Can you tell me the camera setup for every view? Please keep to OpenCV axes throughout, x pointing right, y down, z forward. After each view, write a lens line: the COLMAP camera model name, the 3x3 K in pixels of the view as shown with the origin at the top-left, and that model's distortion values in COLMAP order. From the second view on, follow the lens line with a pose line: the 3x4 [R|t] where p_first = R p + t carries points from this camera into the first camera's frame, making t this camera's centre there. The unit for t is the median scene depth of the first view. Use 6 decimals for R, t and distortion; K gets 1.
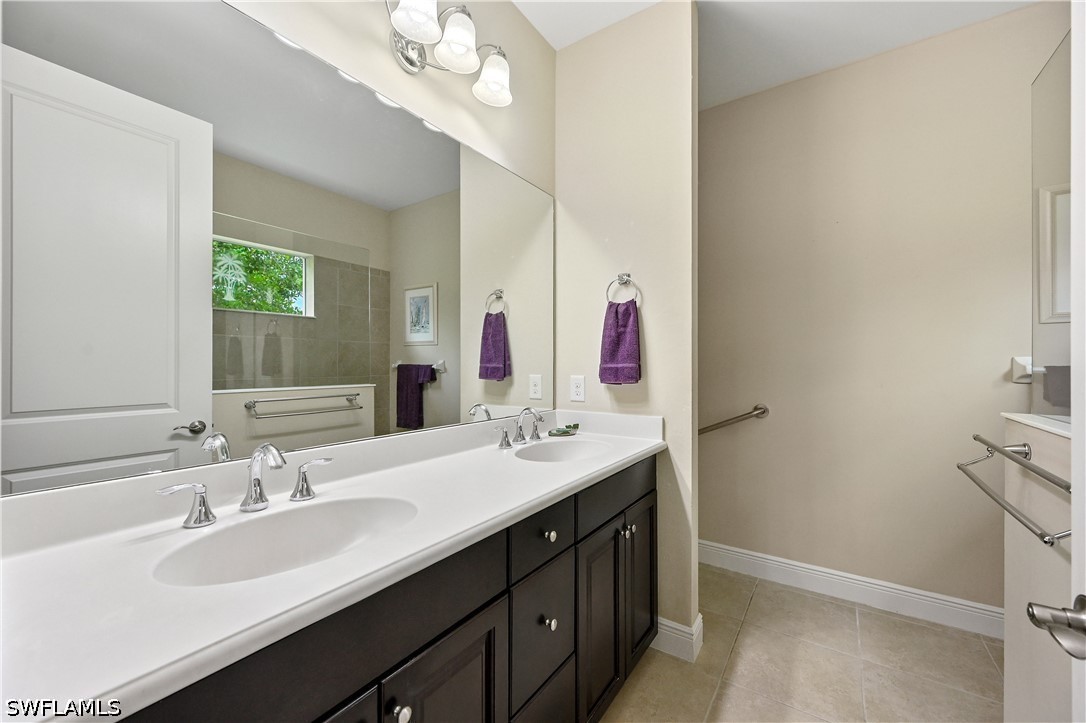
lens RADIAL K [[433.9, 0, 542.9], [0, 433.9, 361.1], [0, 0, 1]] dist [0.007806, -0.002451]
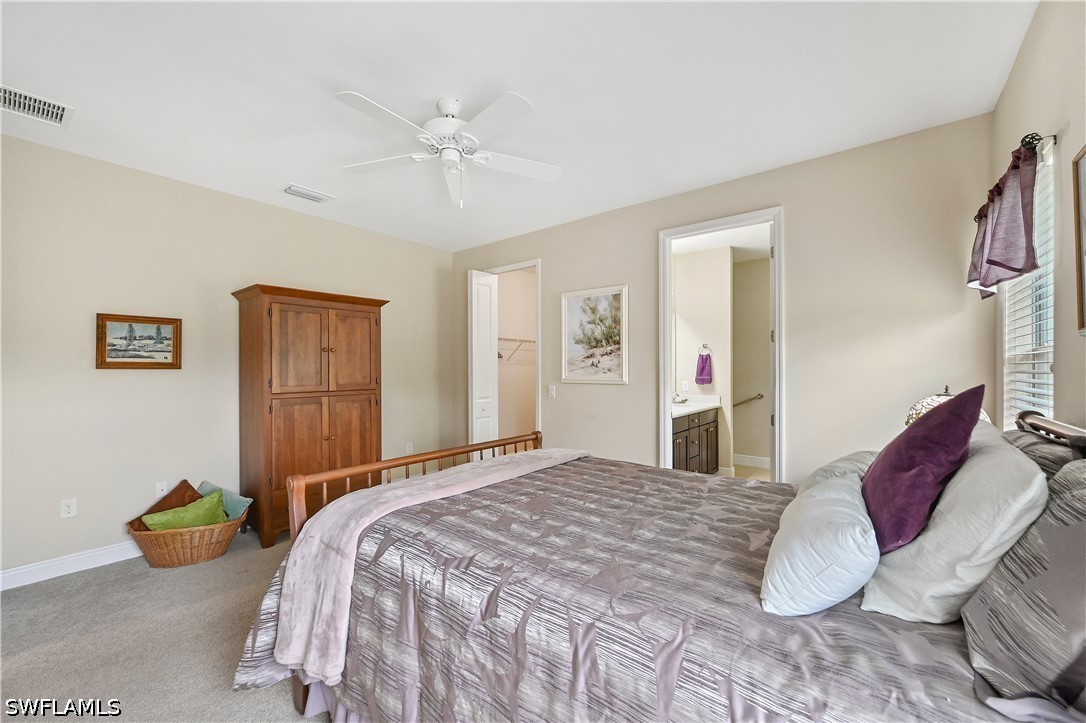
lens RADIAL K [[433.9, 0, 542.7], [0, 433.9, 364.7], [0, 0, 1]] dist [0.007806, -0.002451]
pose [[0.996660, -0.000978, -0.081657, -0.620827], [0.000684, 0.999993, -0.003623, -0.062179], [0.081660, 0.003555, 0.996654, -1.847795]]
